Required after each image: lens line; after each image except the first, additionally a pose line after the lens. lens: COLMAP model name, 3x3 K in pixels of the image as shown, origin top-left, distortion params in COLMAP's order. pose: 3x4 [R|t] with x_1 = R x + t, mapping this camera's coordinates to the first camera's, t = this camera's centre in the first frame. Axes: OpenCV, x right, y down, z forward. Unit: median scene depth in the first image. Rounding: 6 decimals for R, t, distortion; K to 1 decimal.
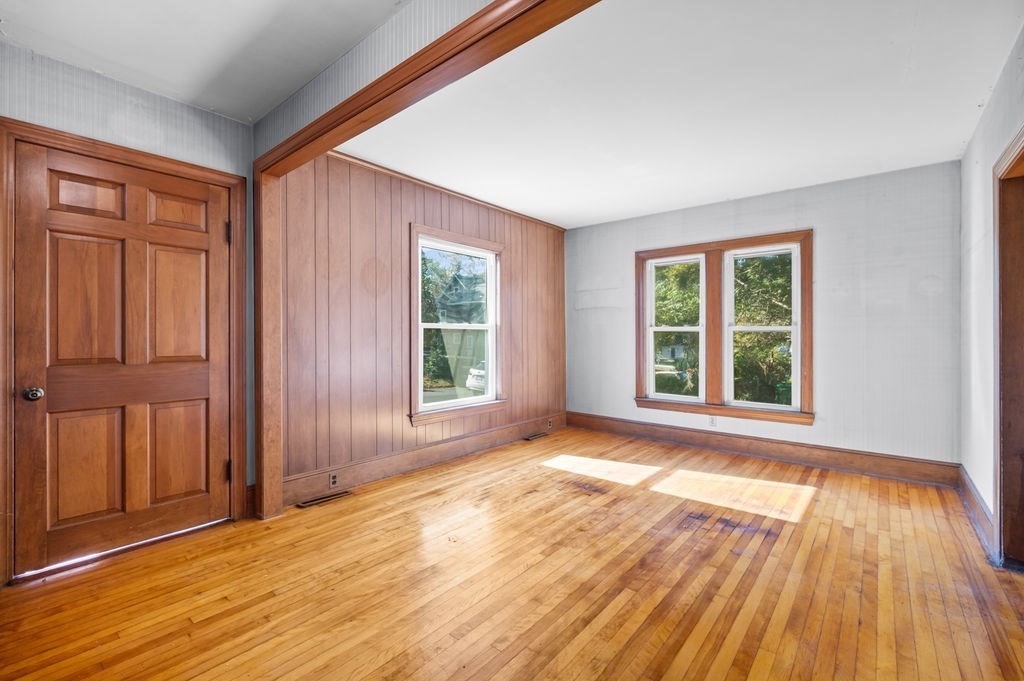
lens RADIAL K [[437.0, 0, 509.8], [0, 437.0, 335.9], [0, 0, 1]] dist [0.000529, -0.001158]
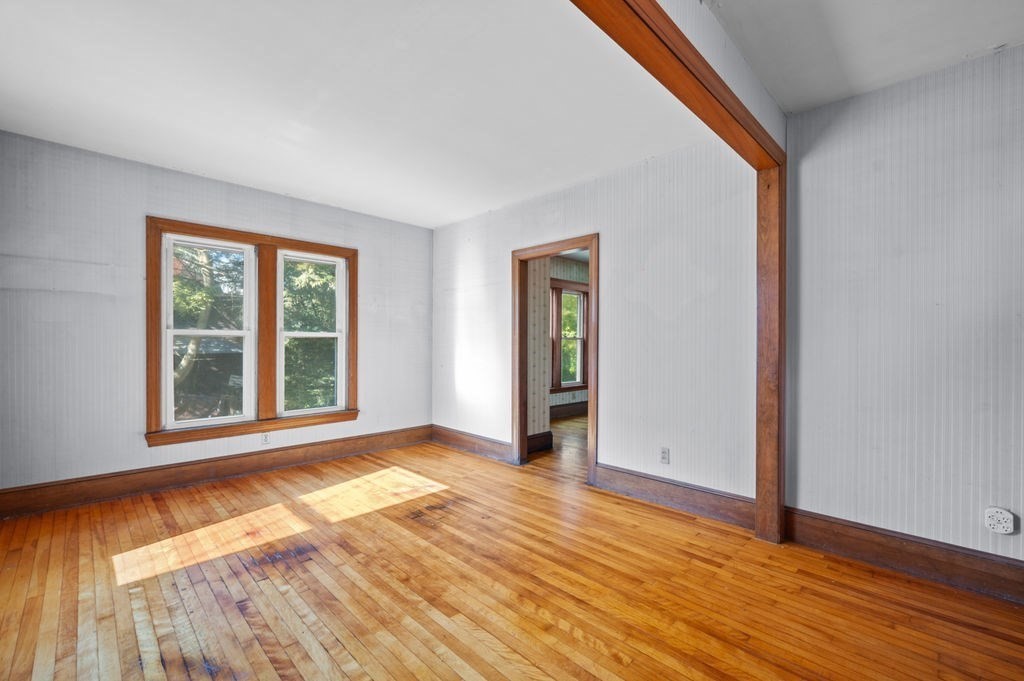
lens RADIAL K [[437.0, 0, 515.0], [0, 437.0, 340.7], [0, 0, 1]] dist [0.000529, -0.001158]
pose [[0.070095, 0.007873, 0.997509, -0.557196], [-0.003716, 0.999964, -0.007631, 0.003952], [-0.997533, -0.003172, 0.070122, 0.647664]]
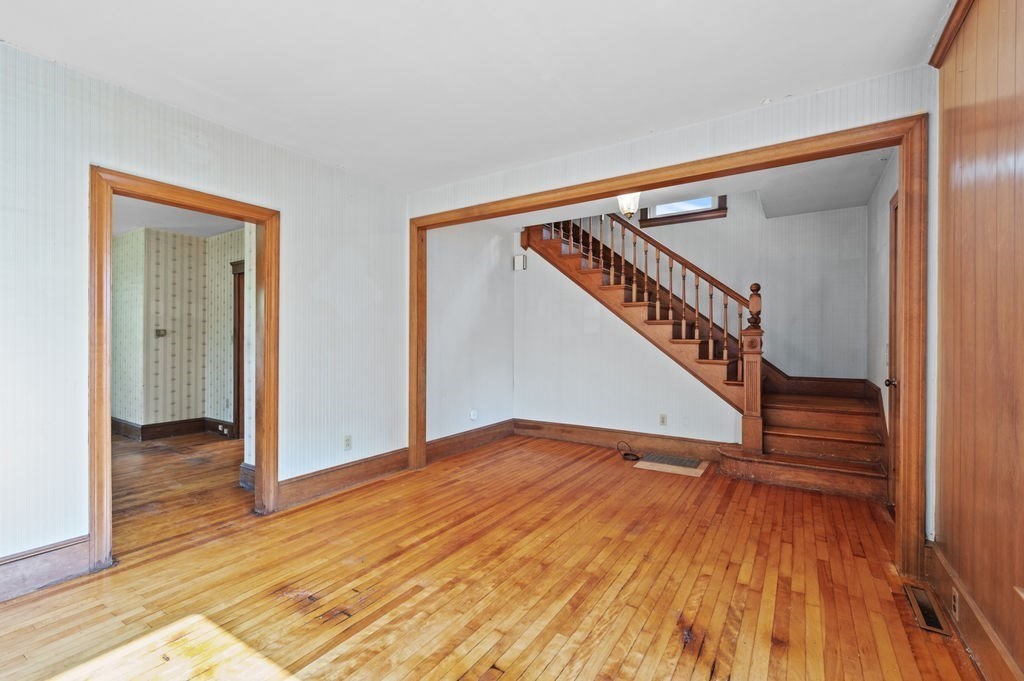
lens RADIAL K [[437.0, 0, 514.5], [0, 437.0, 346.1], [0, 0, 1]] dist [0.000529, -0.001158]
pose [[-0.990058, 0.001710, -0.140650, 0.240657], [0.000640, 0.999971, 0.007649, 0.002270], [0.140659, 0.007482, -0.990030, 1.576330]]
